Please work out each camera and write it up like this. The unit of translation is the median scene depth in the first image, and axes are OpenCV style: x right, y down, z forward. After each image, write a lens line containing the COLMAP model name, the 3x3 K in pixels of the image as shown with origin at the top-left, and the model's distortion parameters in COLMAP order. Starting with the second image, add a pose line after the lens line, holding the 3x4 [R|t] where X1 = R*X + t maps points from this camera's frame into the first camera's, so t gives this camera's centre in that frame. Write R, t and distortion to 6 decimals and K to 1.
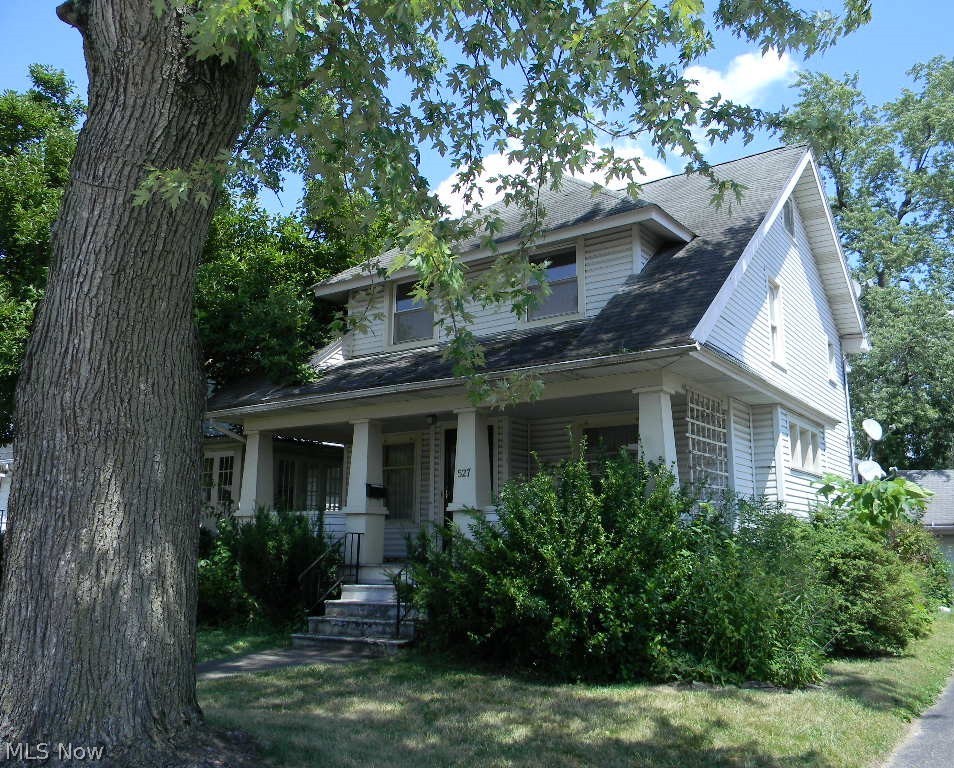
lens RADIAL K [[813.2, 0, 477.0], [0, 813.2, 384.0], [0, 0, 1]] dist [0.004294, 0.003958]
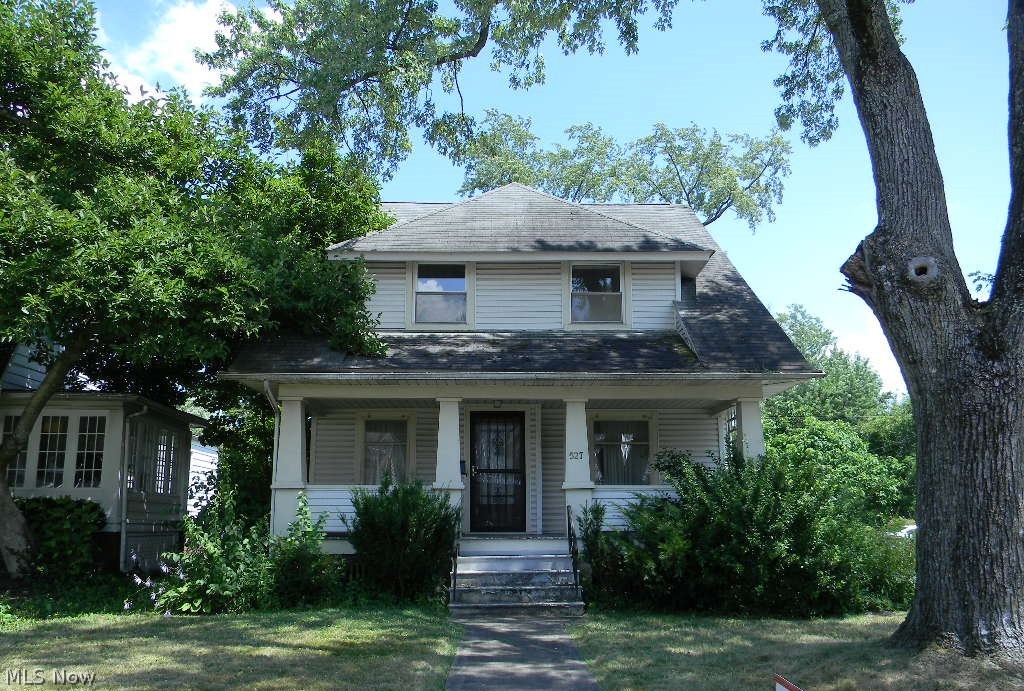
lens RADIAL K [[832.5, 0, 512.0], [0, 832.5, 345.5], [0, 0, 1]] dist [0.000841, -0.044499]
pose [[0.834704, 0.119404, 0.537599, -0.678461], [-0.105759, 0.992797, -0.056298, 0.029608], [-0.540449, -0.009864, 0.841319, 0.066072]]
